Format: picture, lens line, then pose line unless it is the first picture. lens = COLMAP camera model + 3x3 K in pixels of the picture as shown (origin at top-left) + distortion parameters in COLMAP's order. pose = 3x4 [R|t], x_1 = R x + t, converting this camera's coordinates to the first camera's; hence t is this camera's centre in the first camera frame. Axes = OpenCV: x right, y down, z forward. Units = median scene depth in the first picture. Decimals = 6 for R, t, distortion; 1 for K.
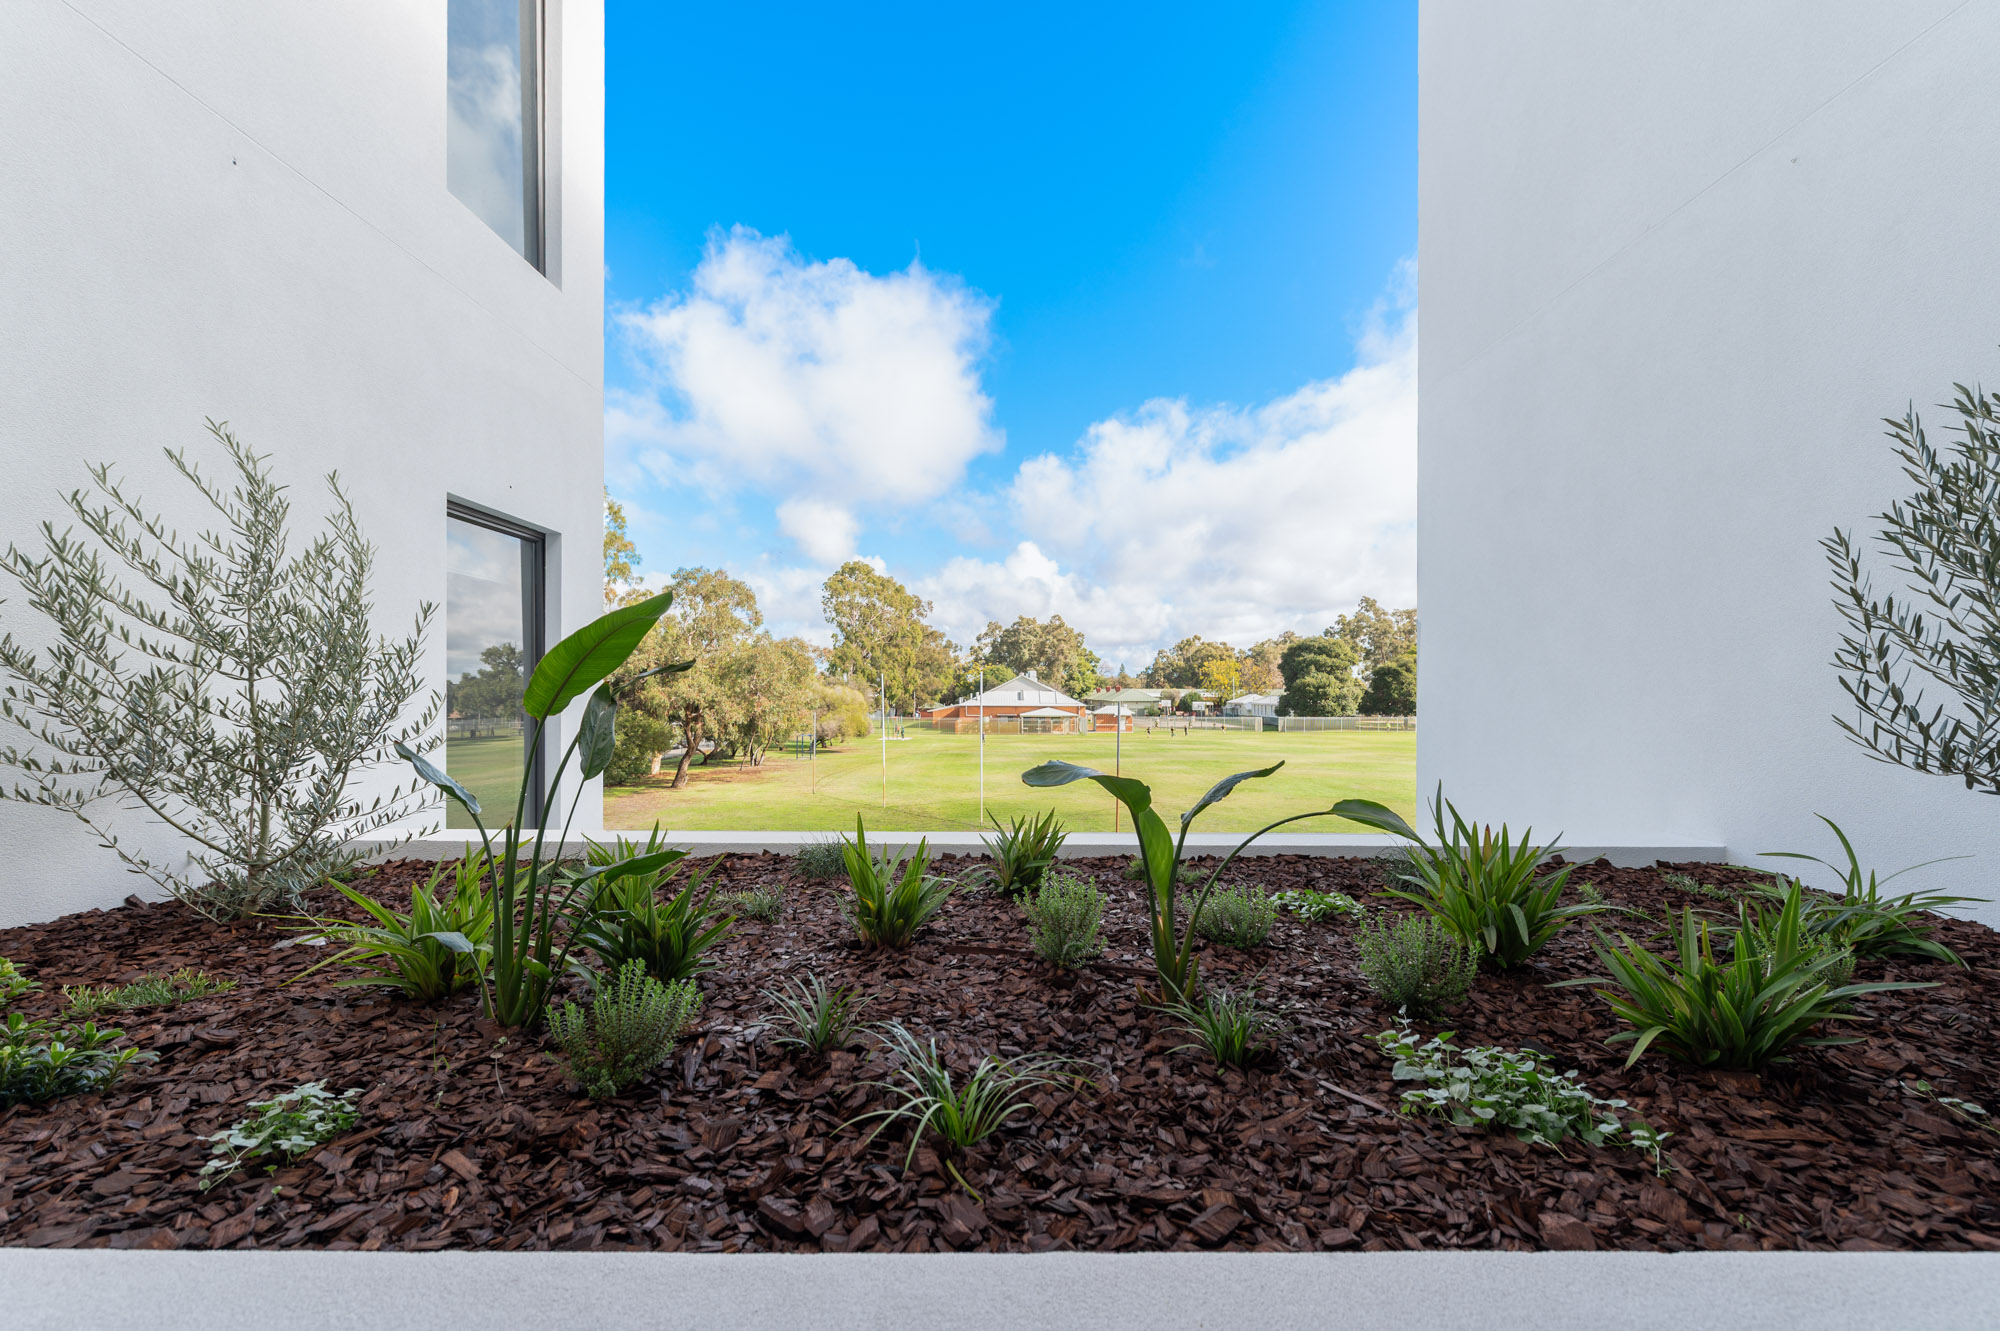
lens RADIAL K [[811.0, 0, 993.5], [0, 811.0, 692.7], [0, 0, 1]] dist [0.006641, -0.001967]
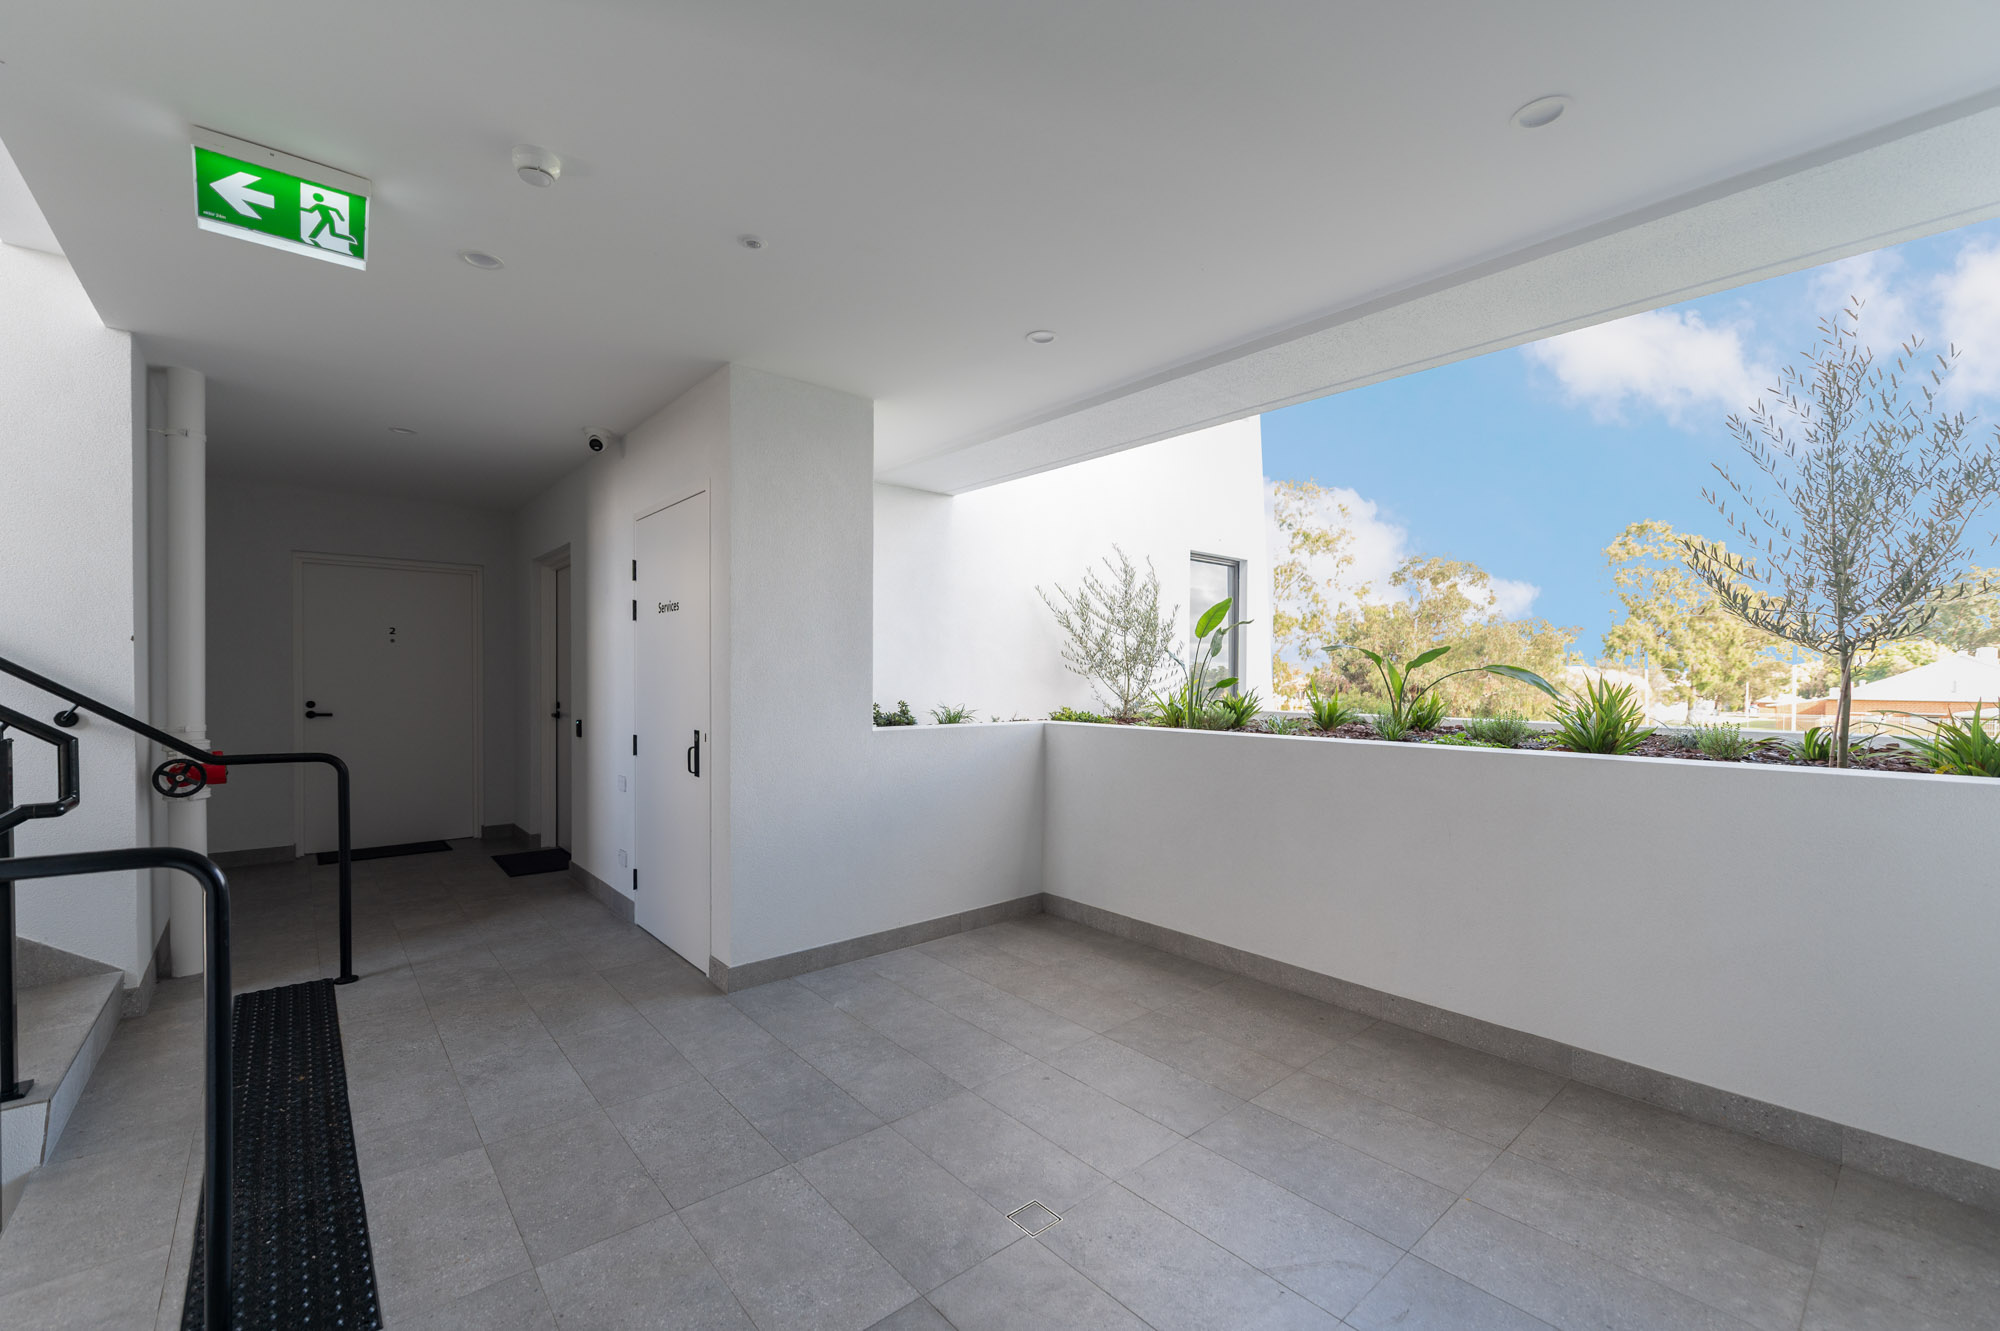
lens RADIAL K [[811.0, 0, 1000.1], [0, 811.0, 686.4], [0, 0, 1]] dist [0.006641, -0.001967]
pose [[0.661383, 0.014571, -0.749907, 0.876674], [-0.008107, 0.999892, 0.012278, 0.121729], [0.750005, -0.002041, 0.661430, -1.137796]]
